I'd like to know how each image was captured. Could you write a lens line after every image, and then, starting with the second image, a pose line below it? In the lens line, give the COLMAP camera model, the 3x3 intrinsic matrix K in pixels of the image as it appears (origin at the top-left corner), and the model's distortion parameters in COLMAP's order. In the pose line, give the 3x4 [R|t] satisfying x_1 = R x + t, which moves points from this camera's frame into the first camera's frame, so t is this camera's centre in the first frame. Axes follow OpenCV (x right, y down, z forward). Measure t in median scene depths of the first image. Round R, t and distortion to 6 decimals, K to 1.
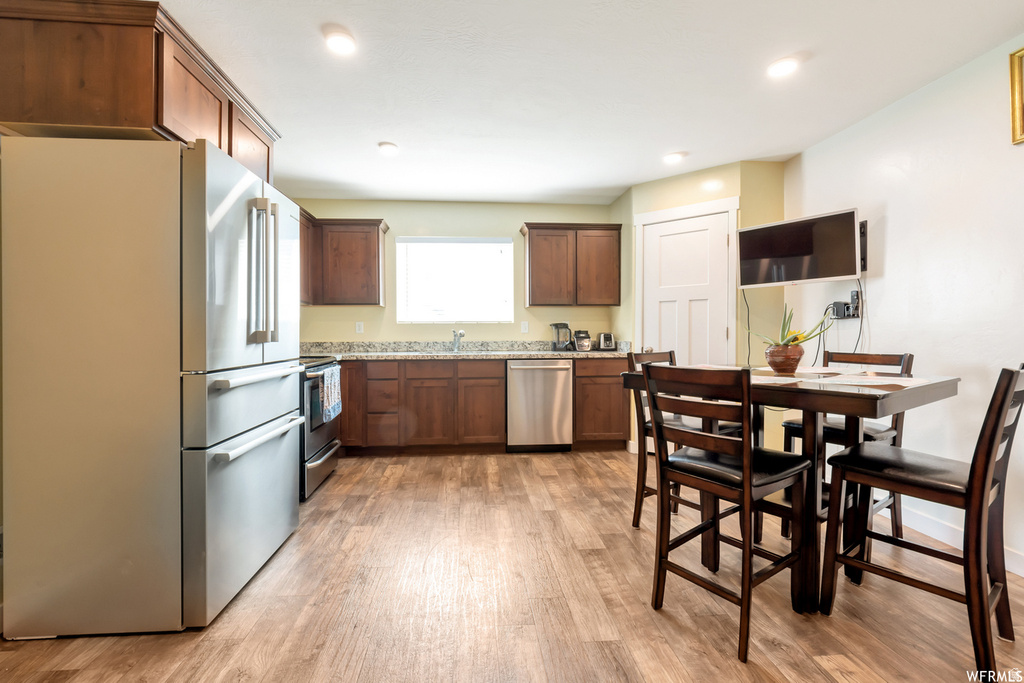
lens RADIAL K [[447.8, 0, 505.7], [0, 447.8, 337.4], [0, 0, 1]] dist [0.000729, -0.000415]
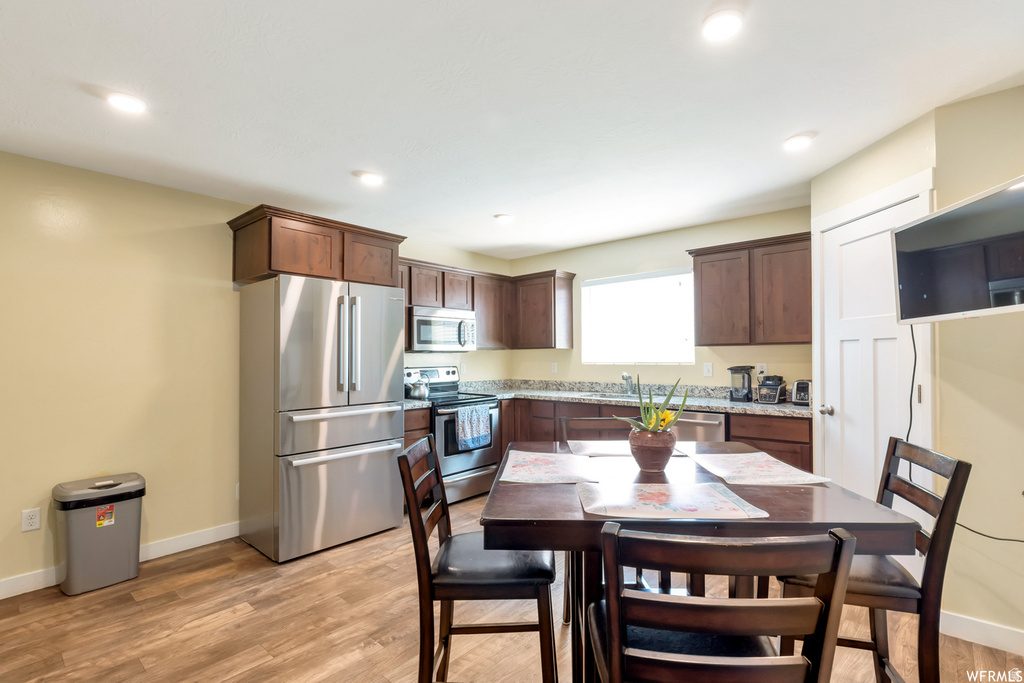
lens RADIAL K [[468.8, 0, 529.0], [0, 468.8, 350.9], [0, 0, 1]] dist [0.001104, -0.000198]
pose [[0.714963, -0.008965, -0.699105, 0.494595], [-0.004751, 0.999832, -0.017681, -0.048438], [0.699146, 0.015962, 0.714800, 0.153603]]
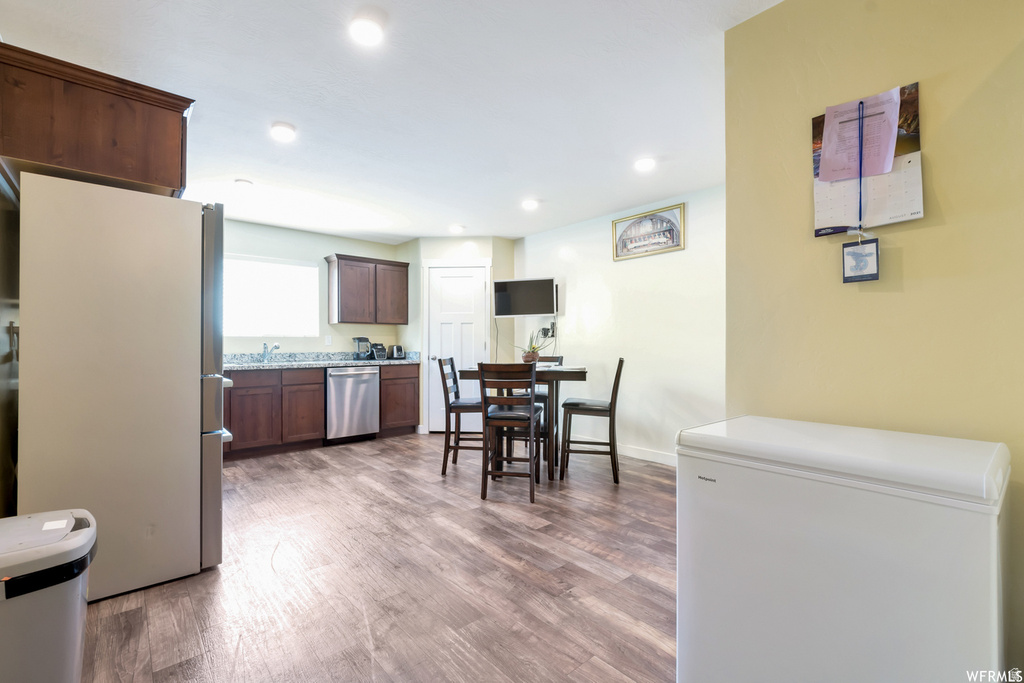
lens RADIAL K [[436.5, 0, 497.3], [0, 436.5, 342.2], [0, 0, 1]] dist [-0.001077, -0.000235]
pose [[0.817864, 0.003731, 0.575399, -0.298036], [0.006041, 0.999868, -0.015069, 0.001697], [-0.575379, 0.015800, 0.817734, -0.222722]]
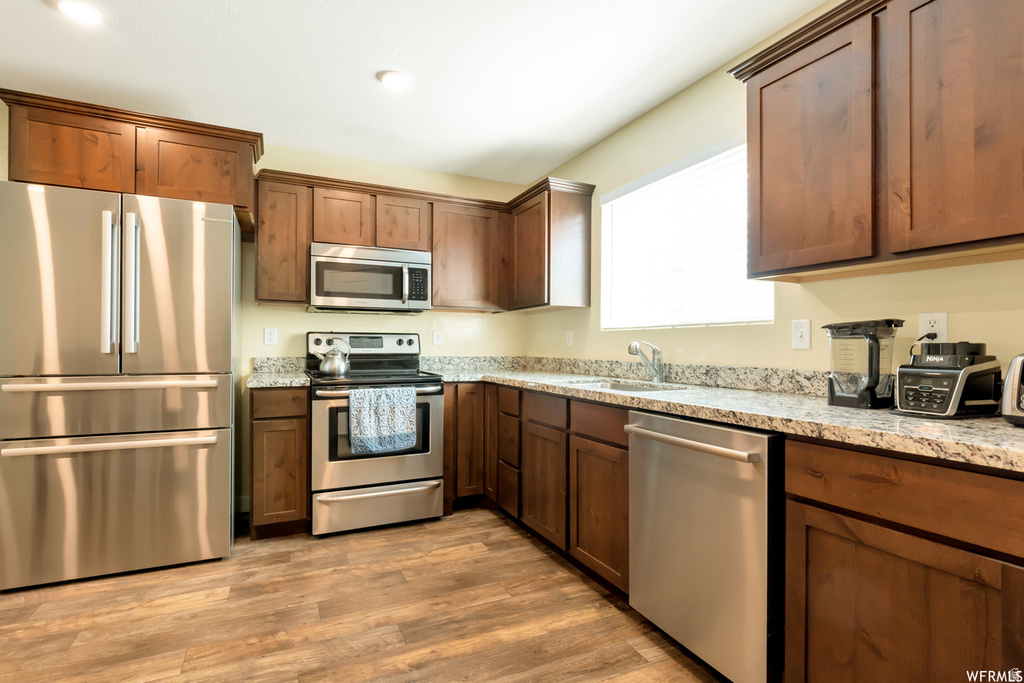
lens RADIAL K [[484.8, 0, 507.9], [0, 484.8, 346.5], [0, 0, 1]] dist [0.001486, 0.000135]
pose [[0.363090, 0.007553, -0.931723, 0.402994], [-0.018189, 0.999834, 0.001017, -0.009465], [0.931576, 0.016578, 0.363167, 0.718637]]
